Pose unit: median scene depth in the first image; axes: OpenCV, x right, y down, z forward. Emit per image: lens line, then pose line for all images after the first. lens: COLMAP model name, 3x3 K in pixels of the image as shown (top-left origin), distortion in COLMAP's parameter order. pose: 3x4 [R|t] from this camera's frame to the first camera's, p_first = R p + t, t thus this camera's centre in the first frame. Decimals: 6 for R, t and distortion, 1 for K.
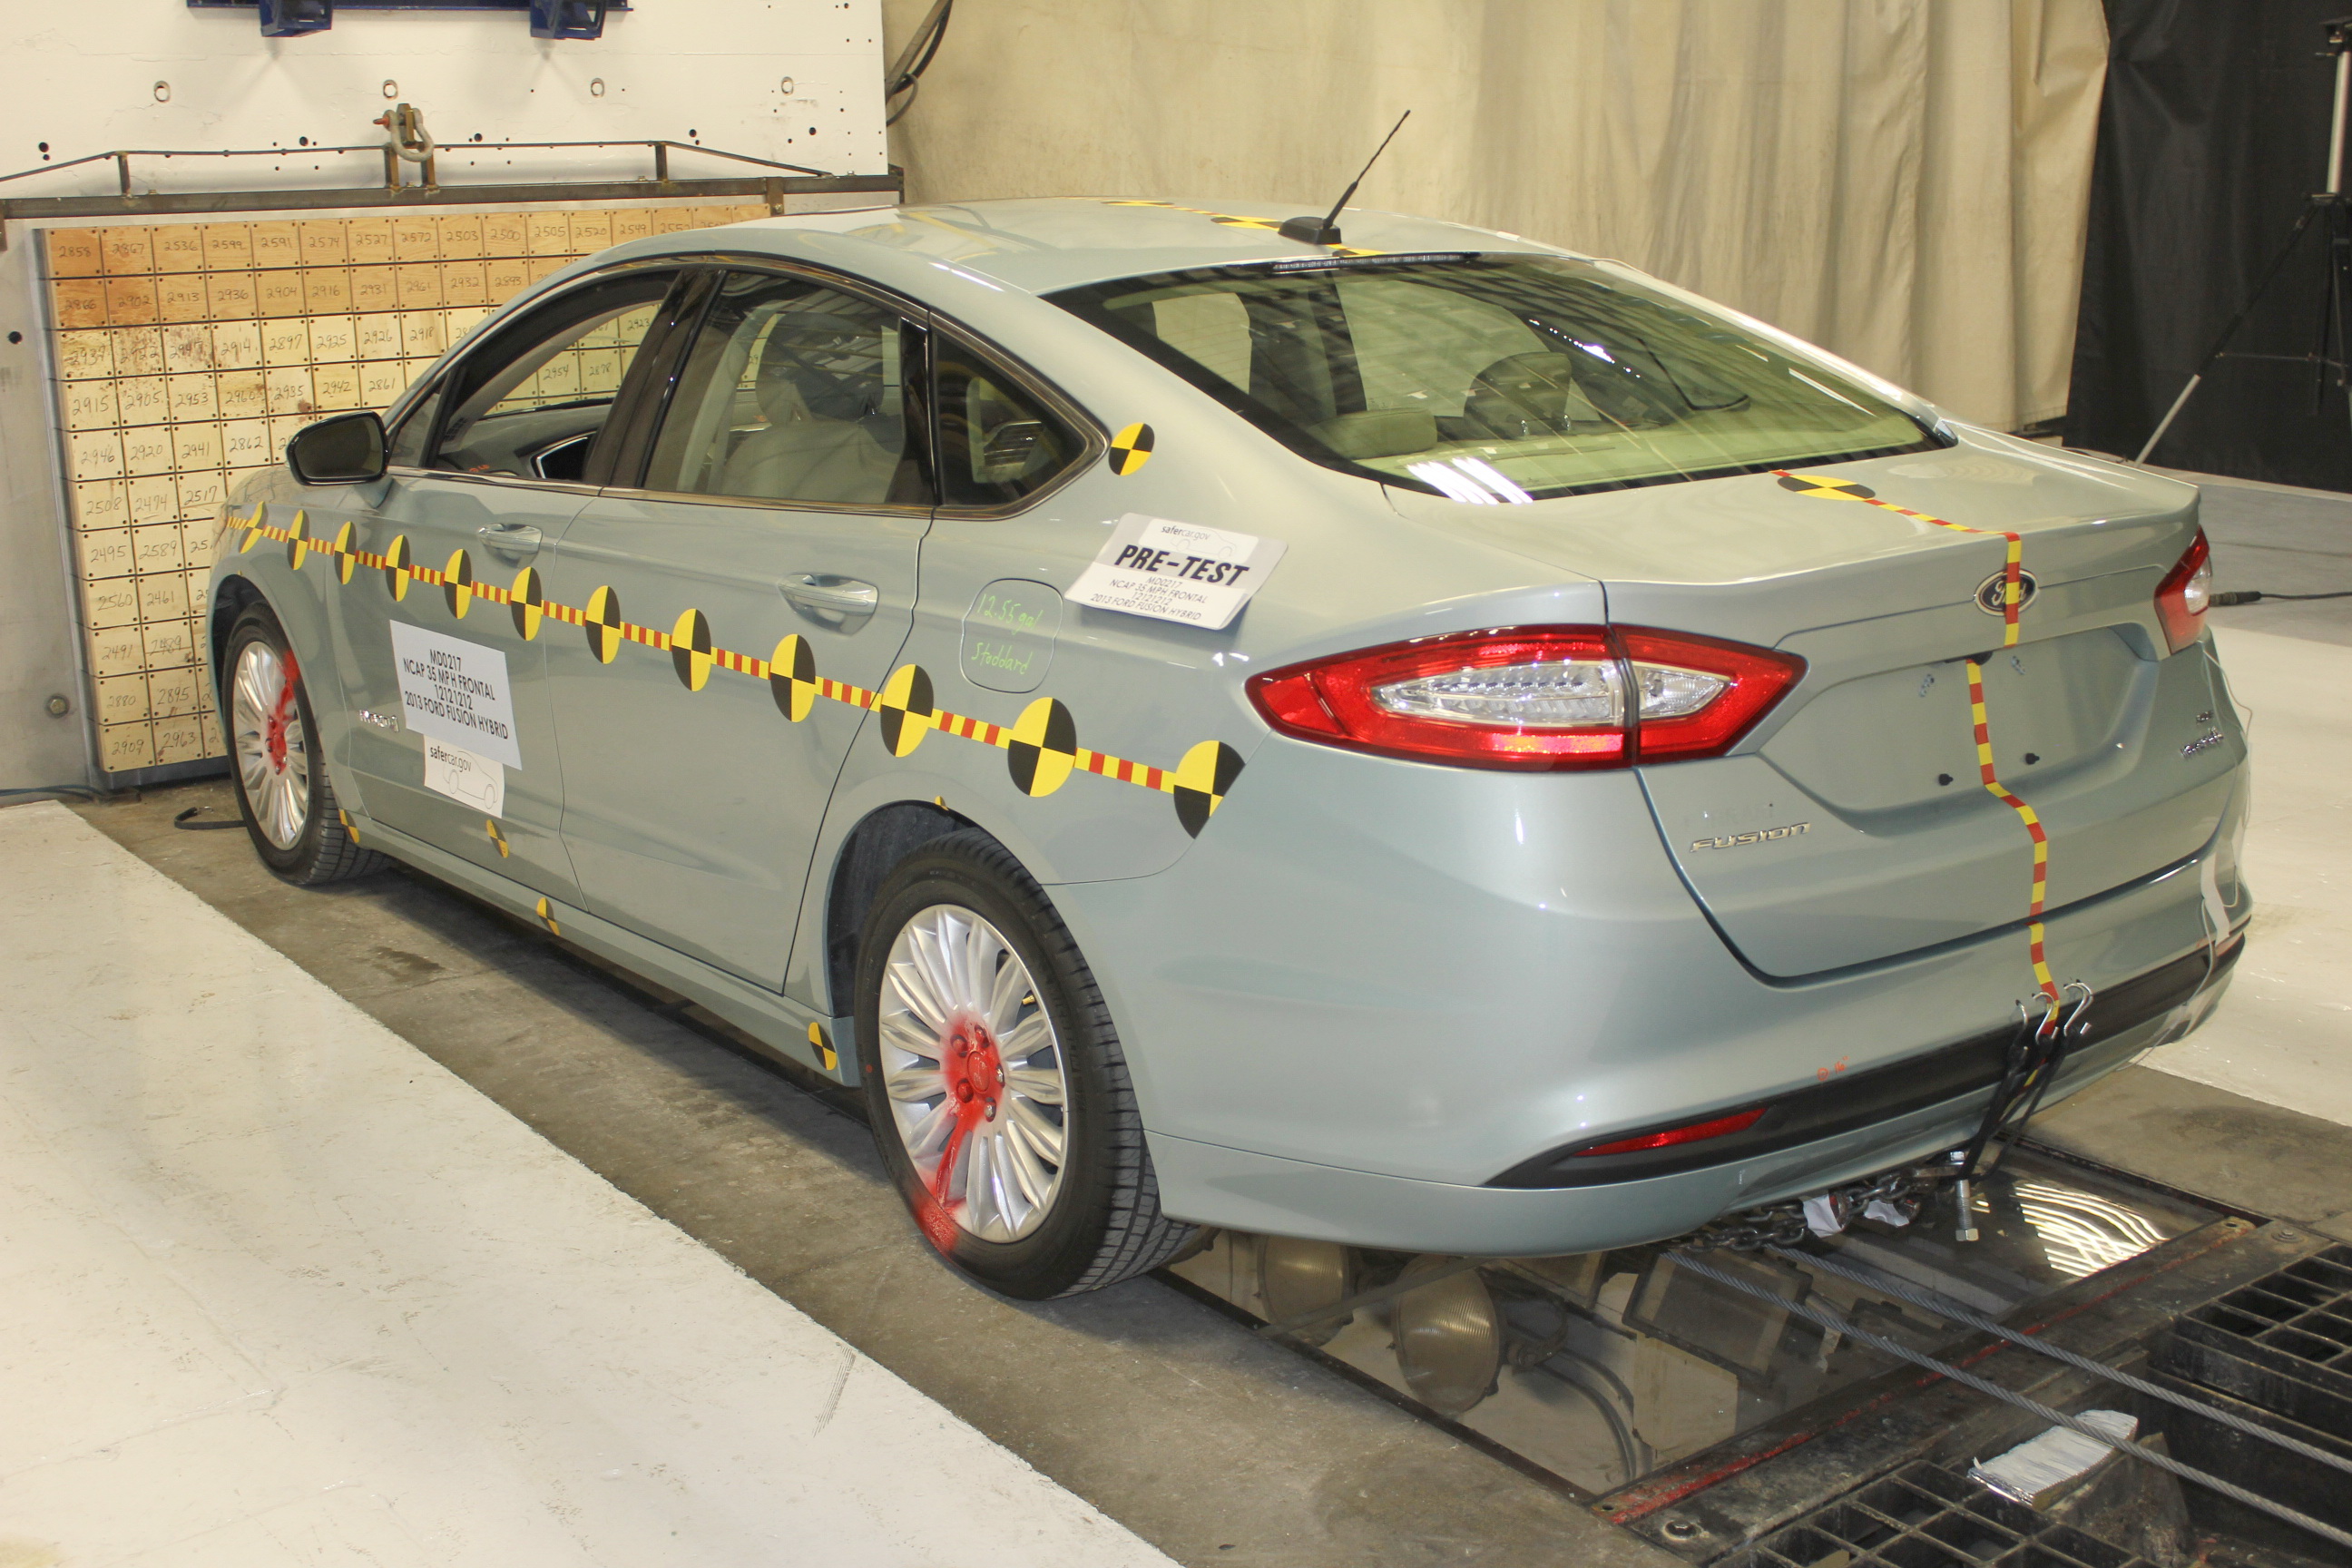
lens RADIAL K [[2619.1, 0, 1176.0], [0, 2619.1, 784.0], [0, 0, 1]] dist [-0.130488, 0.143804]
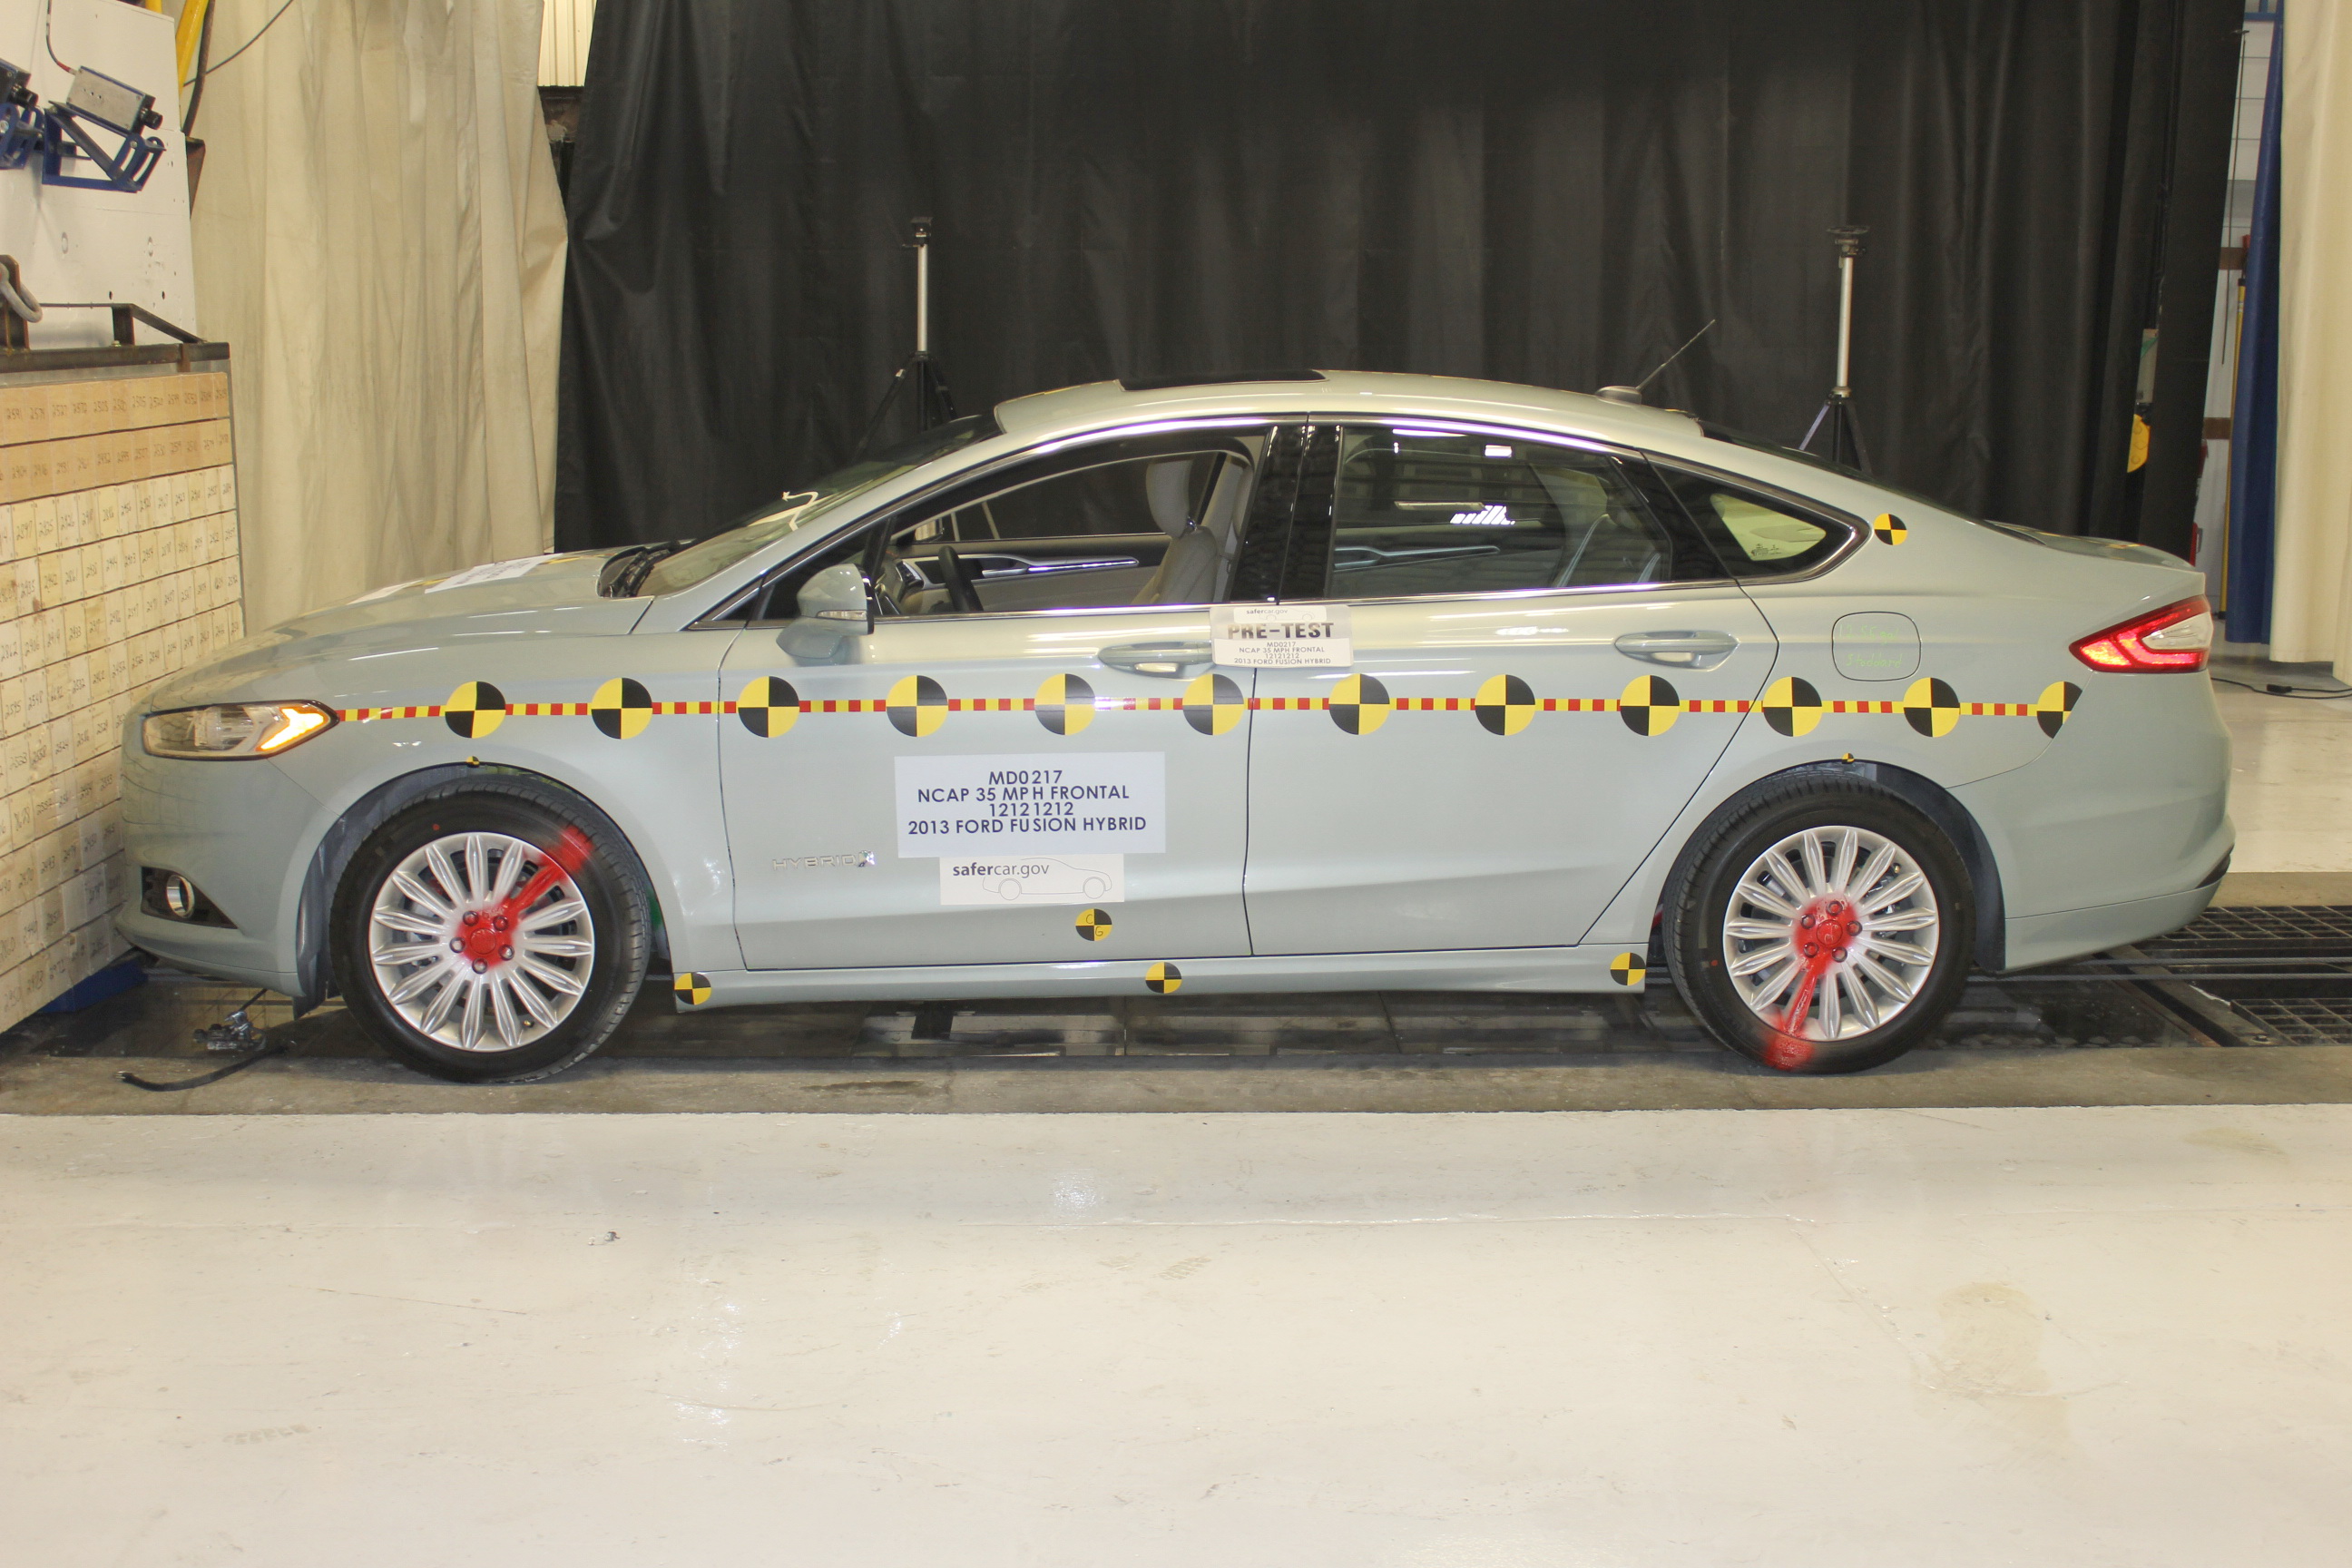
lens RADIAL K [[2668.7, 0, 1176.0], [0, 2668.7, 784.0], [0, 0, 1]] dist [-0.089433, -0.008264]
pose [[0.583032, -0.123324, 0.803035, -1.411403], [0.171466, 0.984827, 0.026751, -0.078199], [-0.794150, 0.122096, 0.595331, 0.322372]]
